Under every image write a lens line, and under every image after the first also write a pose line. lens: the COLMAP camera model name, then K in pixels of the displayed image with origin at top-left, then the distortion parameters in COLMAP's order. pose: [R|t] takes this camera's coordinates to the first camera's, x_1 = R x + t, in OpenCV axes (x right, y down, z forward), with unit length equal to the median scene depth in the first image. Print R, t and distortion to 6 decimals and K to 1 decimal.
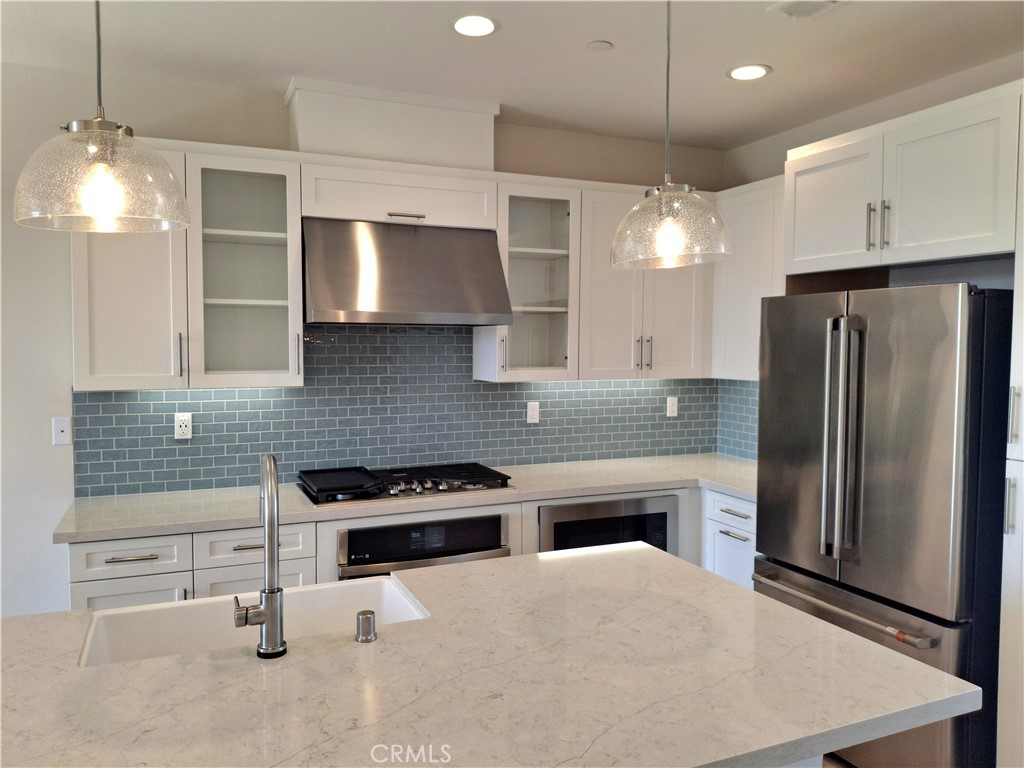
lens RADIAL K [[741.7, 0, 506.5], [0, 741.7, 382.8], [0, 0, 1]] dist [0.125561, -0.184311]
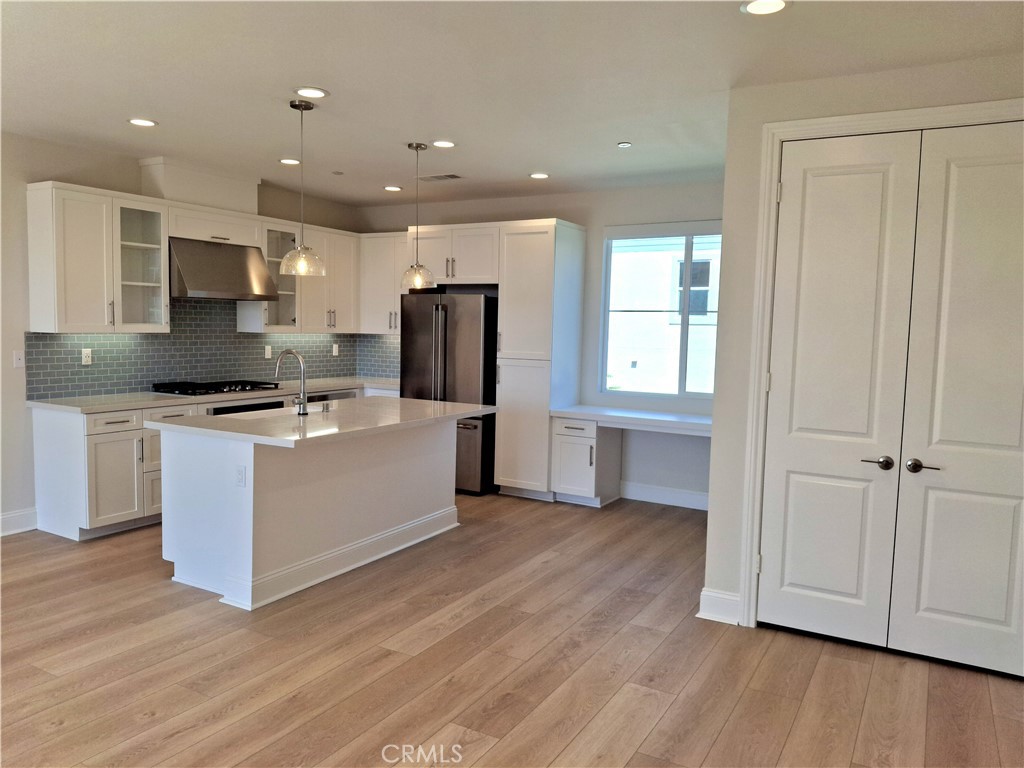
lens RADIAL K [[741.7, 0, 506.5], [0, 741.7, 382.8], [0, 0, 1]] dist [0.125561, -0.184311]
pose [[0.797348, -0.034236, 0.602547, -0.700213], [0.013880, 0.999166, 0.038404, 0.063561], [-0.603360, -0.022258, 0.797158, -0.878800]]
